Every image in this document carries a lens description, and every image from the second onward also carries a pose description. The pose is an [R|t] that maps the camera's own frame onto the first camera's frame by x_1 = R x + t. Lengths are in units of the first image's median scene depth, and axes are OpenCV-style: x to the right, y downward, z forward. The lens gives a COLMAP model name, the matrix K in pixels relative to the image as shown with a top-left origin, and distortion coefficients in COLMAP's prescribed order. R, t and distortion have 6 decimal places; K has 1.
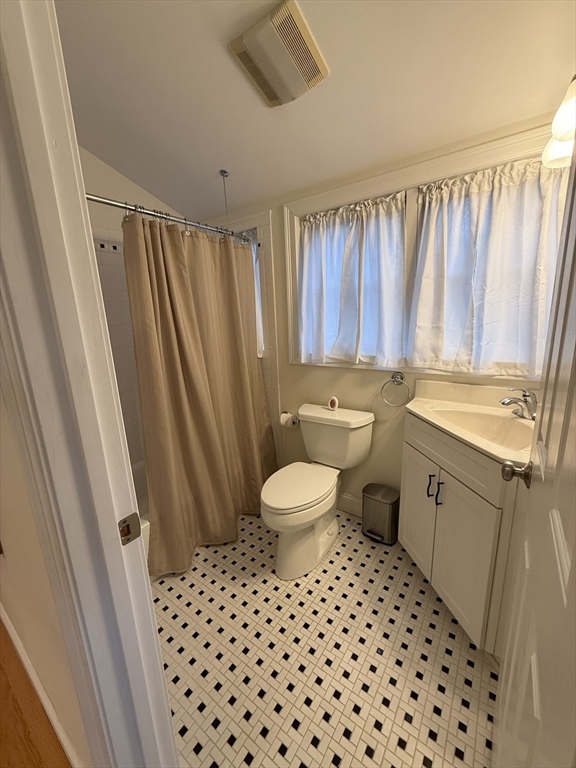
lens RADIAL K [[304.1, 0, 285.5], [0, 304.1, 384.9], [0, 0, 1]] dist [-0.001612, 0.000036]
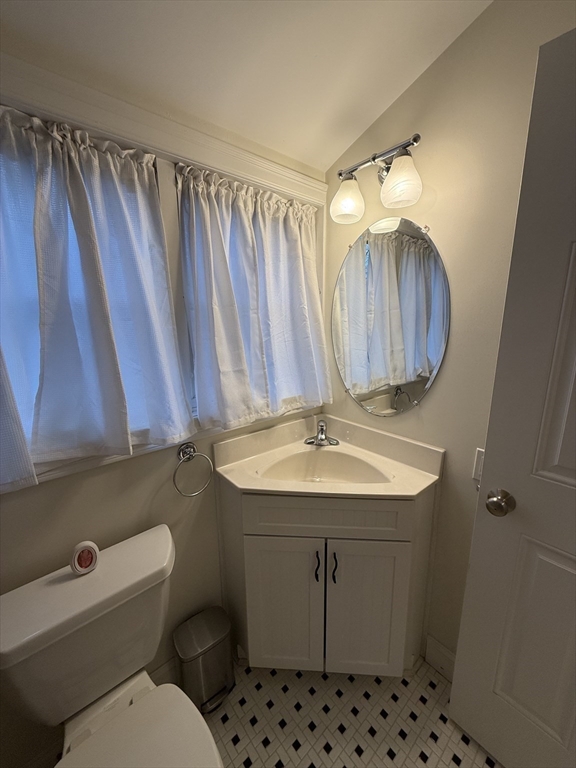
lens RADIAL K [[304.1, 0, 288.7], [0, 304.1, 386.2], [0, 0, 1]] dist [-0.001612, 0.000036]
pose [[0.238385, -0.170891, 0.956017, -0.200773], [0.219522, 0.968401, 0.118366, -0.214529], [-0.946035, 0.181650, 0.268367, 0.686717]]
